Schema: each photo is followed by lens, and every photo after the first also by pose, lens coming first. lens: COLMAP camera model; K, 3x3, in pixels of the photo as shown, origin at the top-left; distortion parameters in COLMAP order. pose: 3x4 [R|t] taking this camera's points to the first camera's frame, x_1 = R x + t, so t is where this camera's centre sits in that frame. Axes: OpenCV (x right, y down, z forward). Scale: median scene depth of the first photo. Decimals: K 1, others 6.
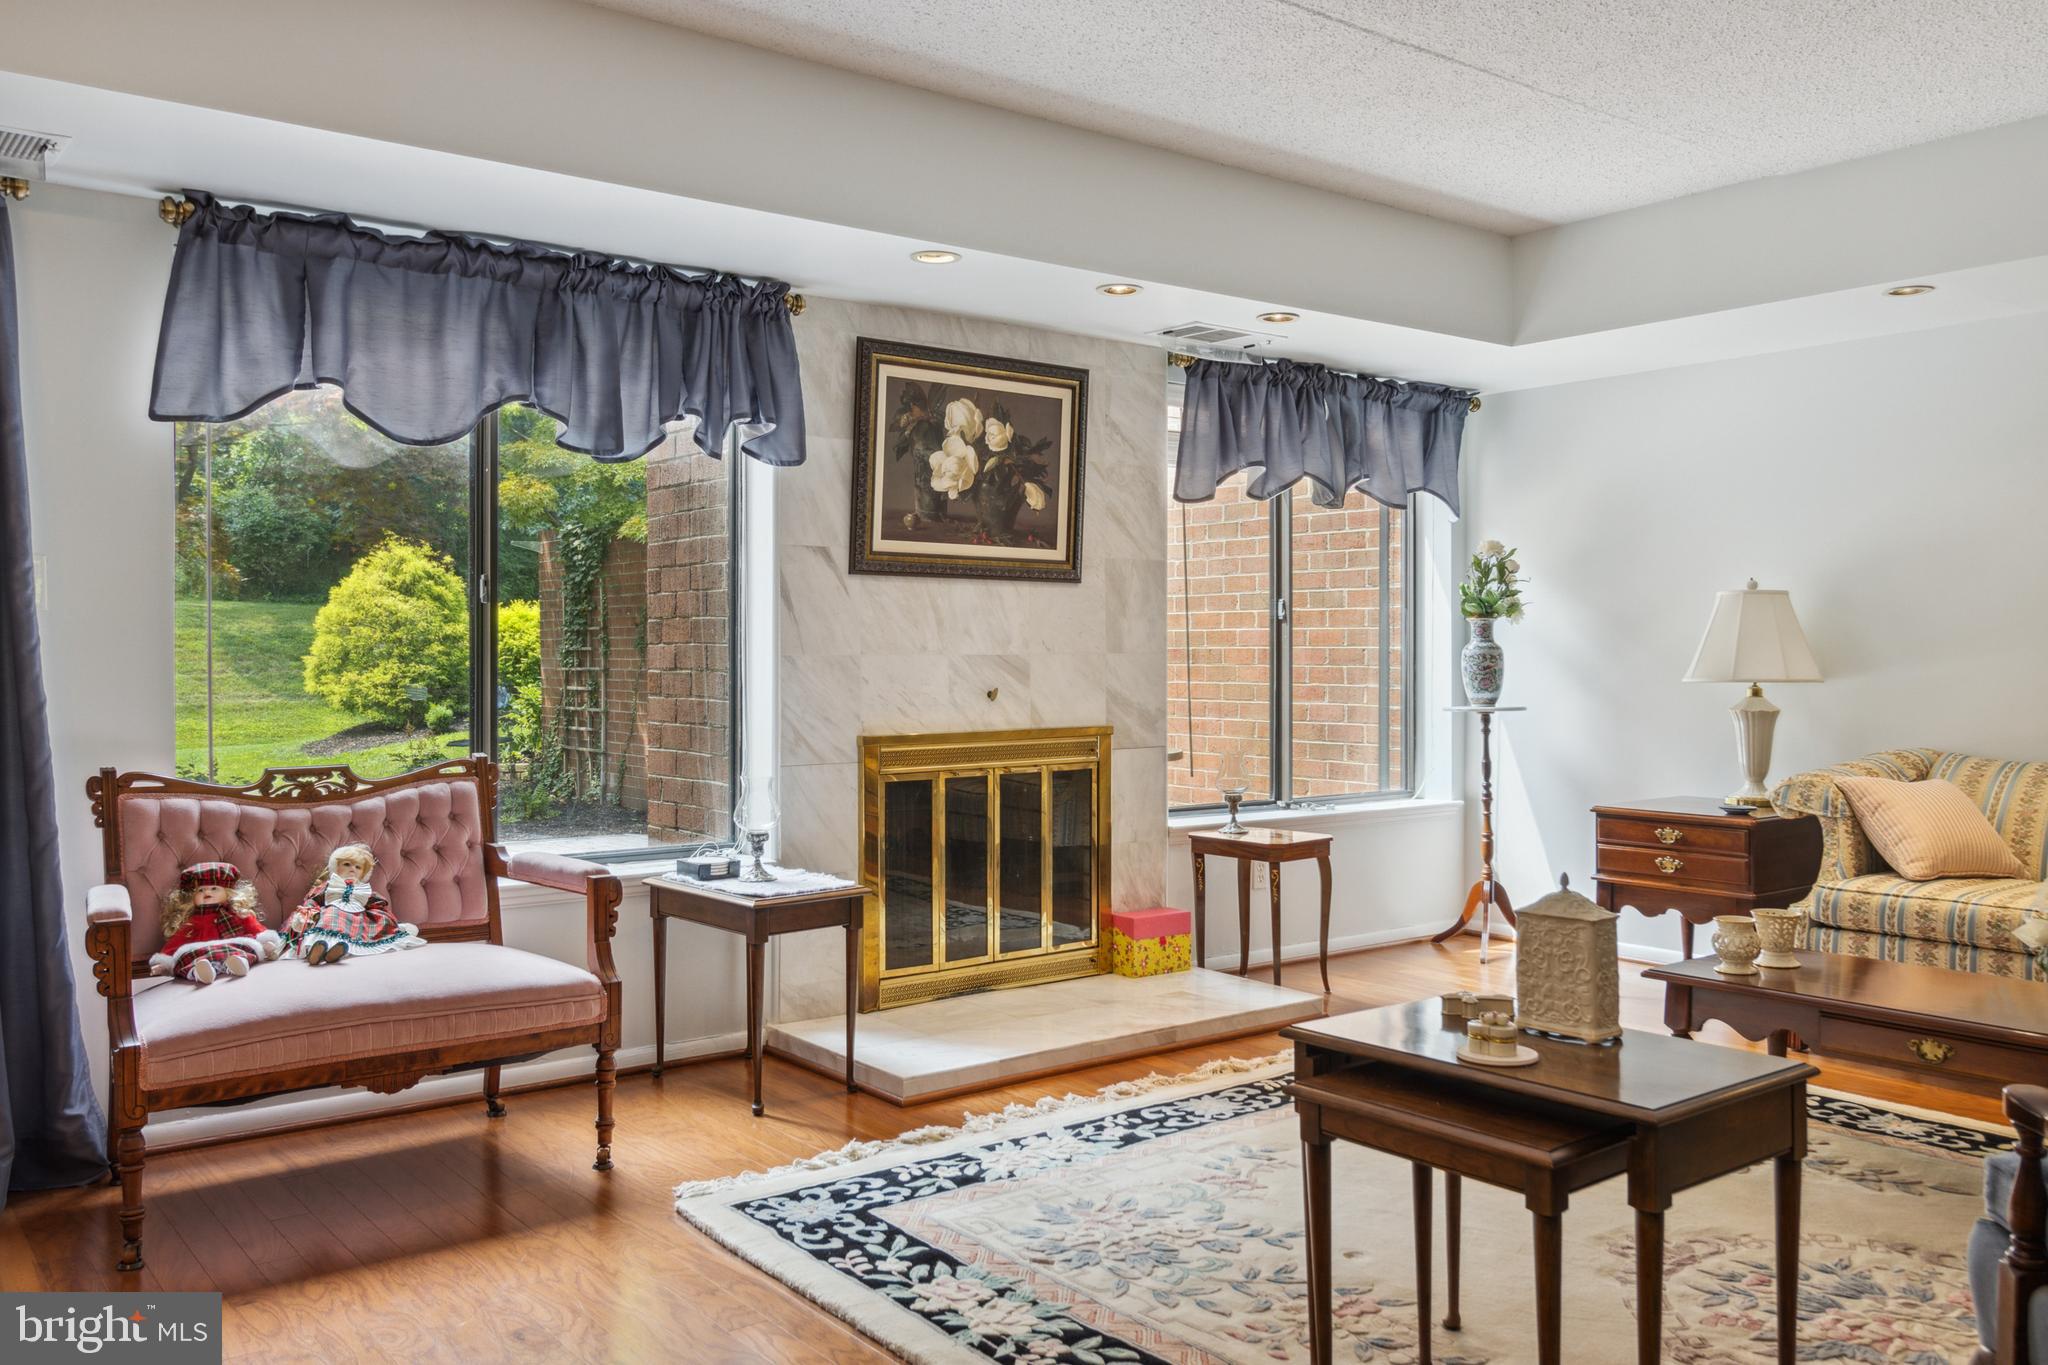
lens RADIAL K [[1623.1, 0, 1012.3], [0, 1623.1, 620.3], [0, 0, 1]] dist [0.007803, -0.003539]
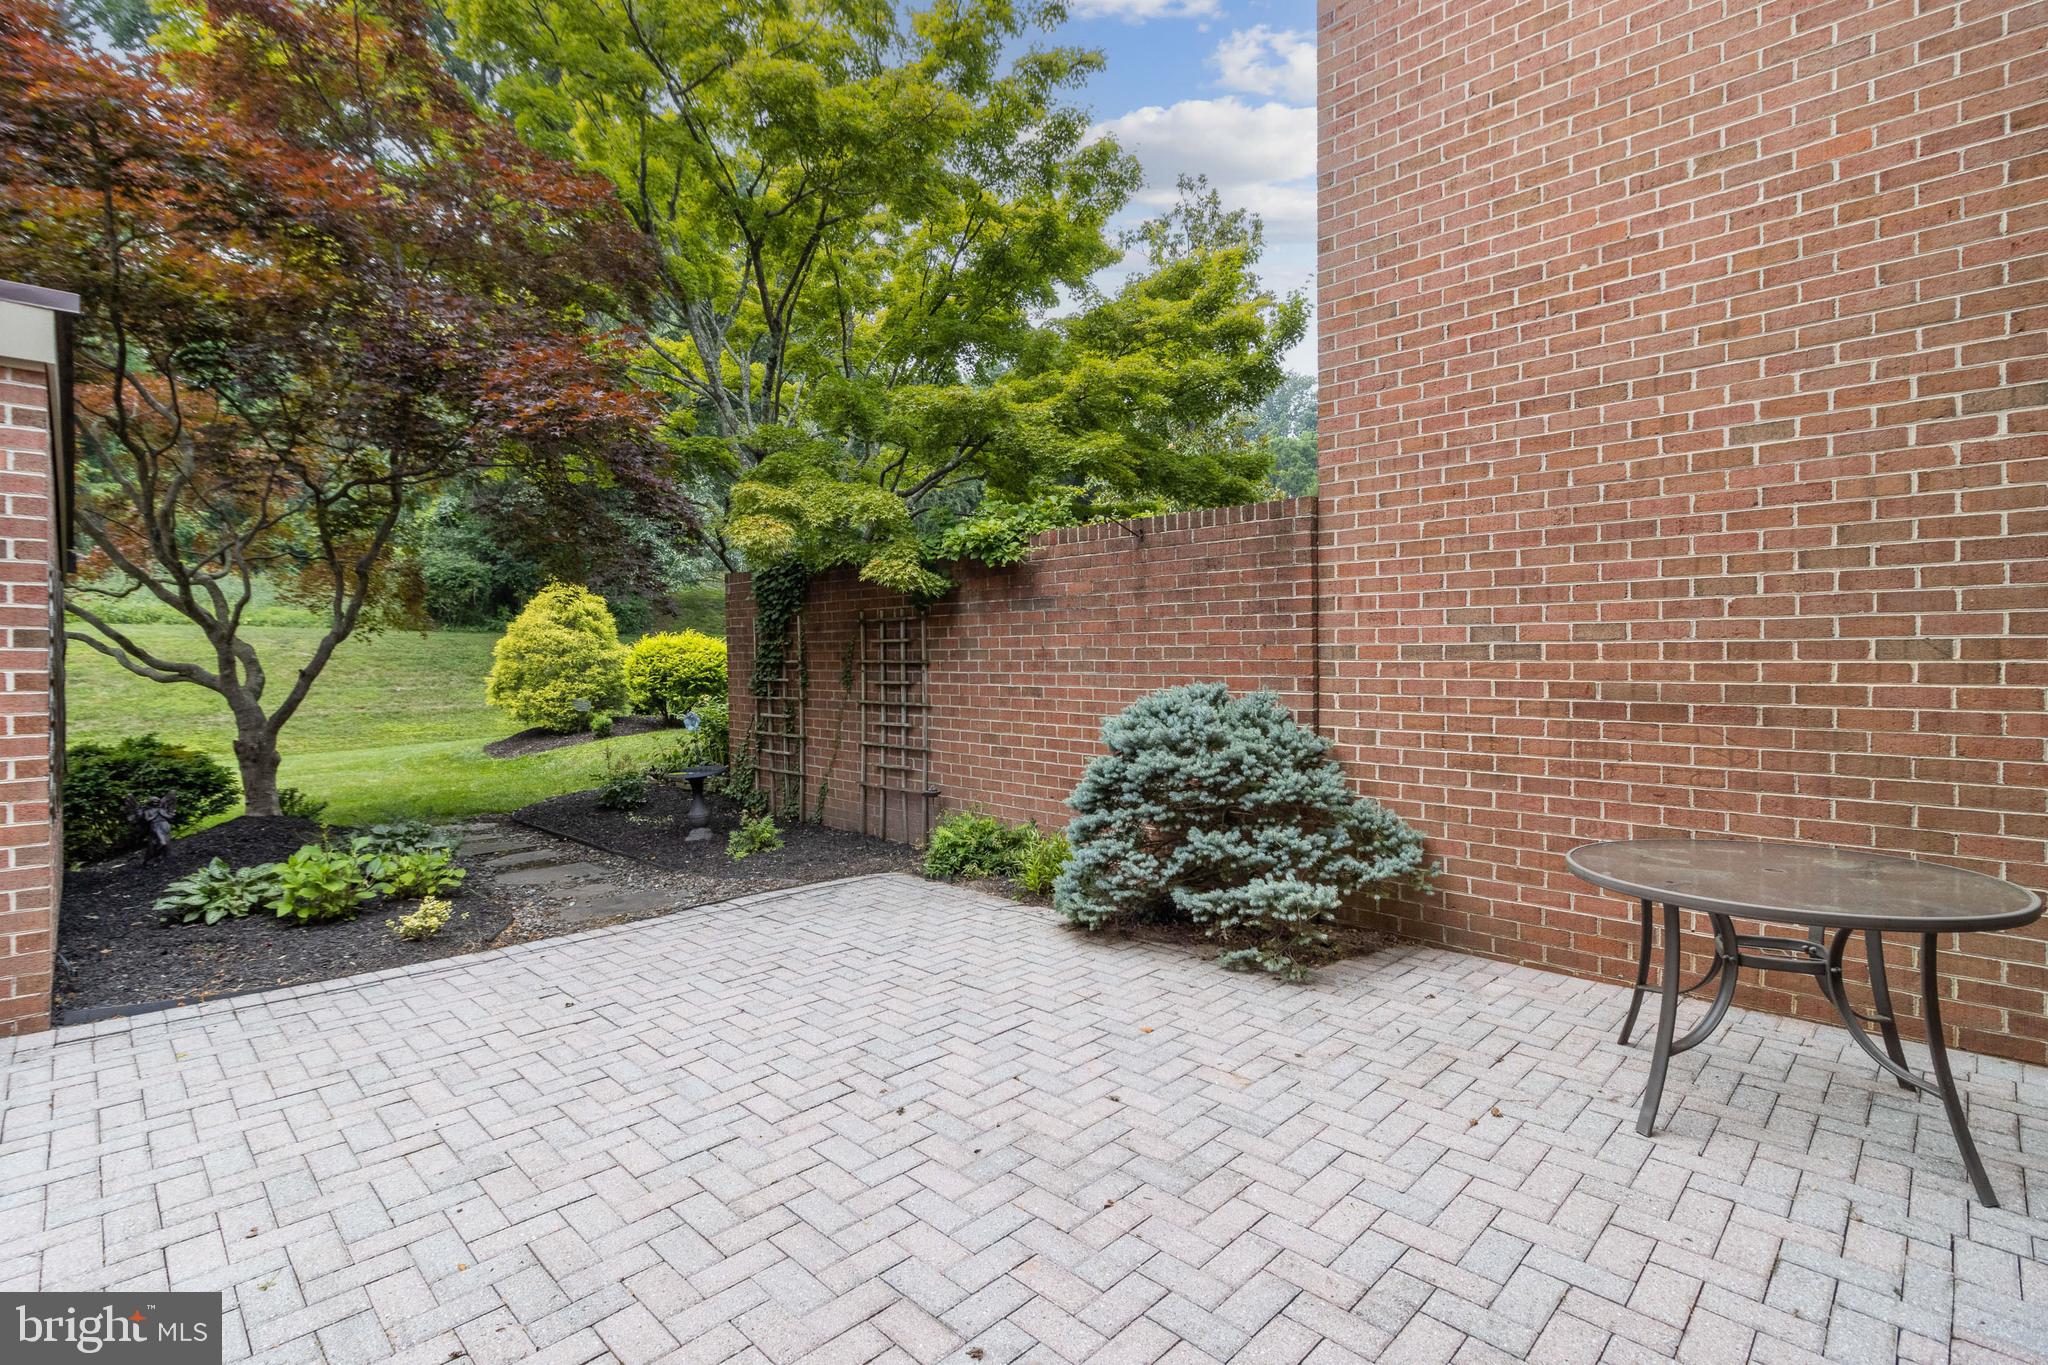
lens RADIAL K [[955.1, 0, 1030.4], [0, 955.1, 665.1], [0, 0, 1]] dist [0.004815, -0.000096]
pose [[0.991639, -0.006339, 0.128890, -0.611531], [0.002748, 0.999604, 0.028020, -0.035497], [-0.129017, -0.027431, 0.991263, 1.145762]]
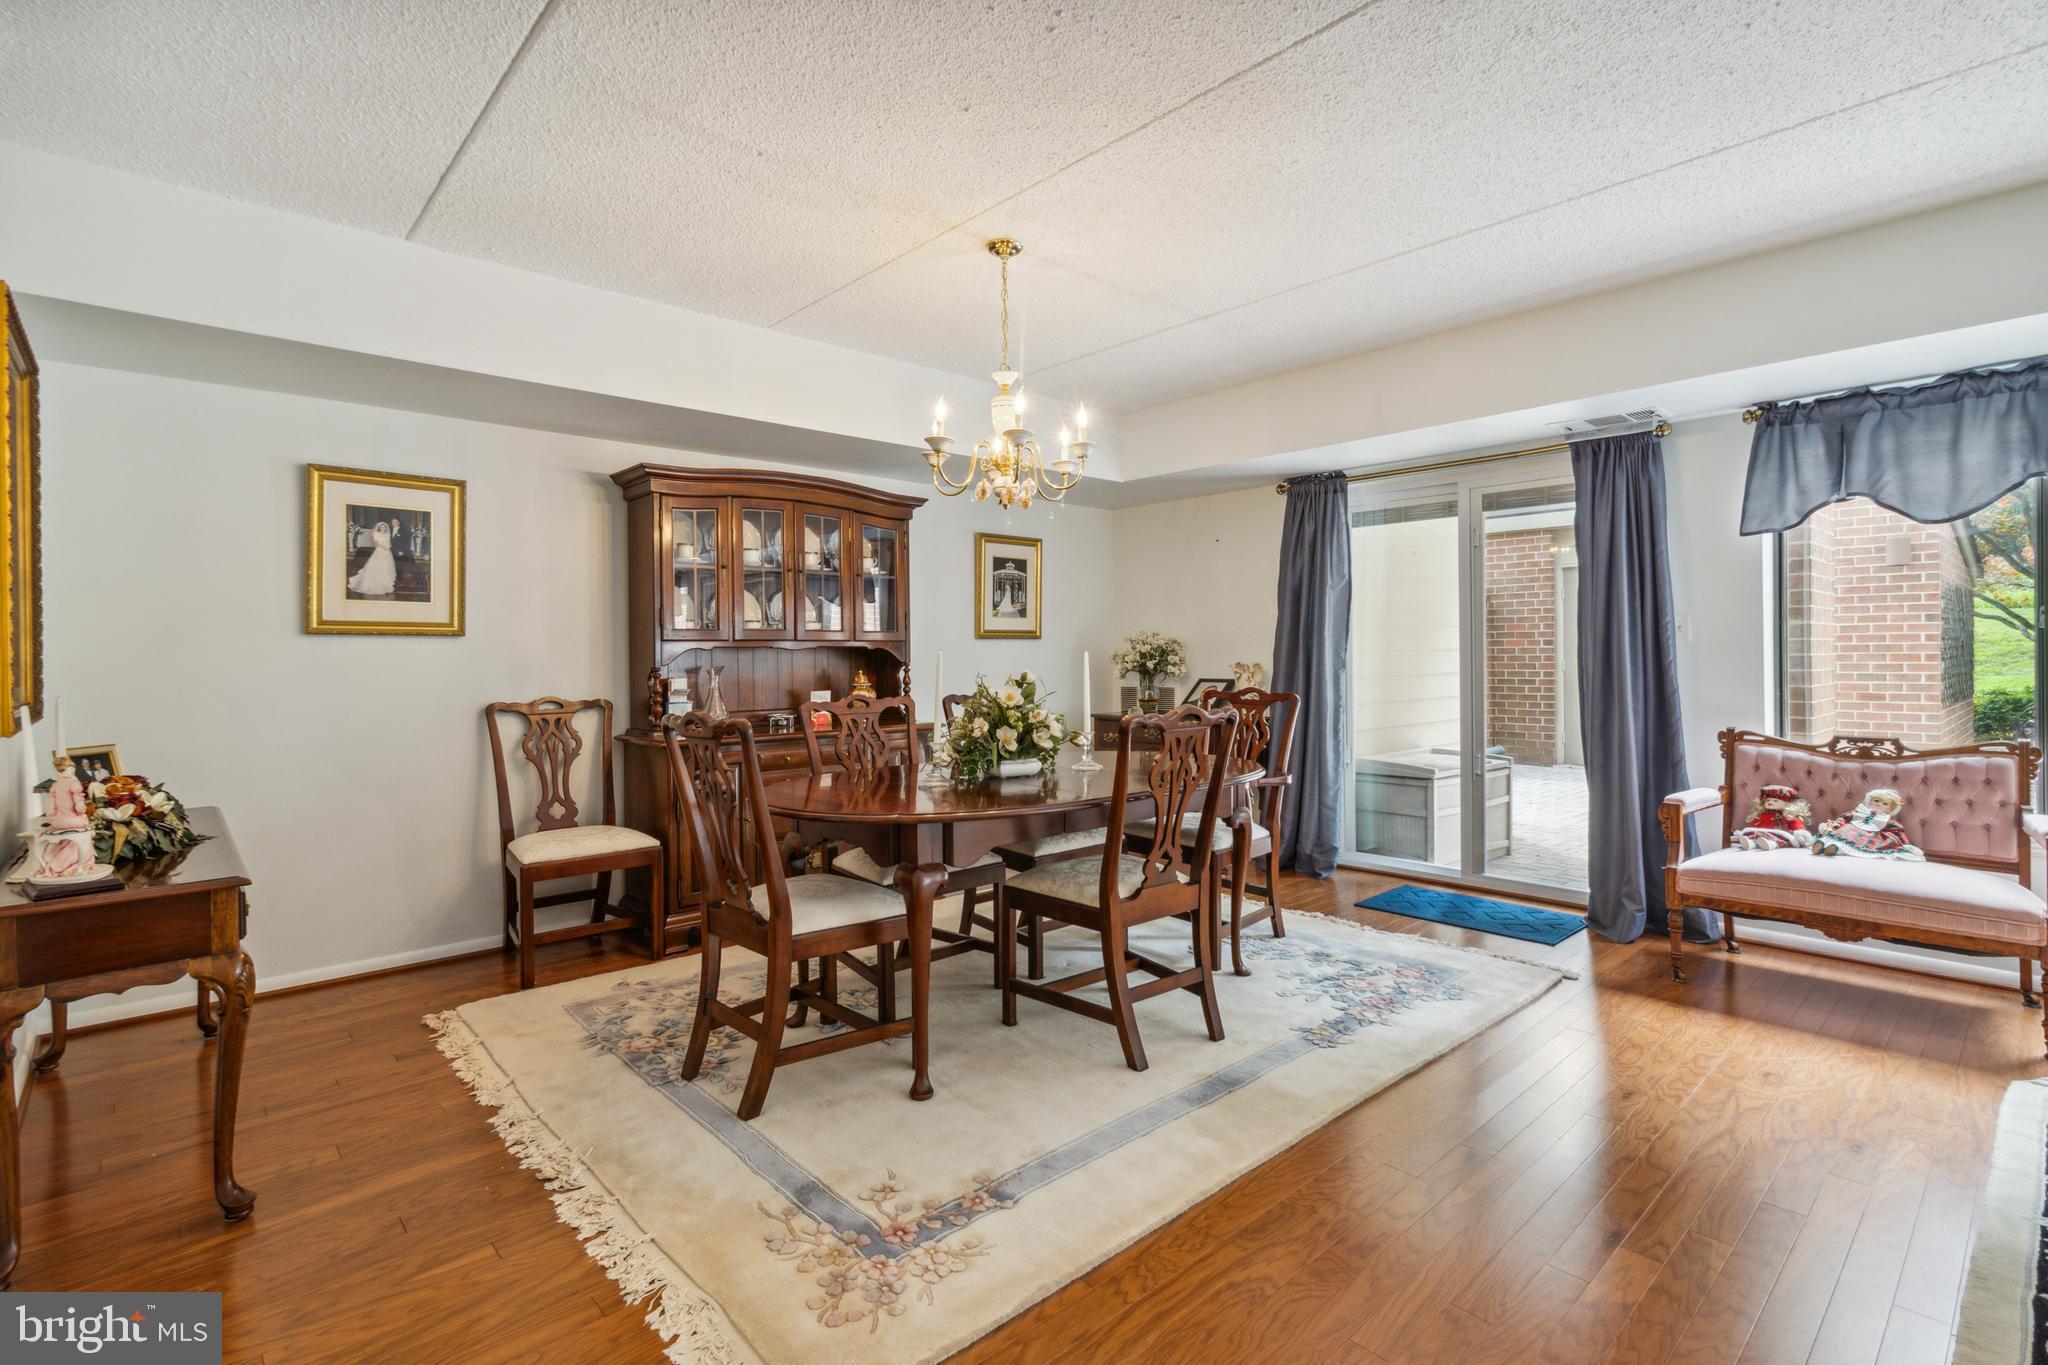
lens RADIAL K [[955.1, 0, 1045.2], [0, 955.1, 652.4], [0, 0, 1]] dist [0.004815, -0.000096]
pose [[0.097775, -0.002804, -0.995205, 0.398793], [0.026226, 0.999656, -0.000240, -0.012440], [0.994863, -0.026077, 0.097815, 0.107256]]
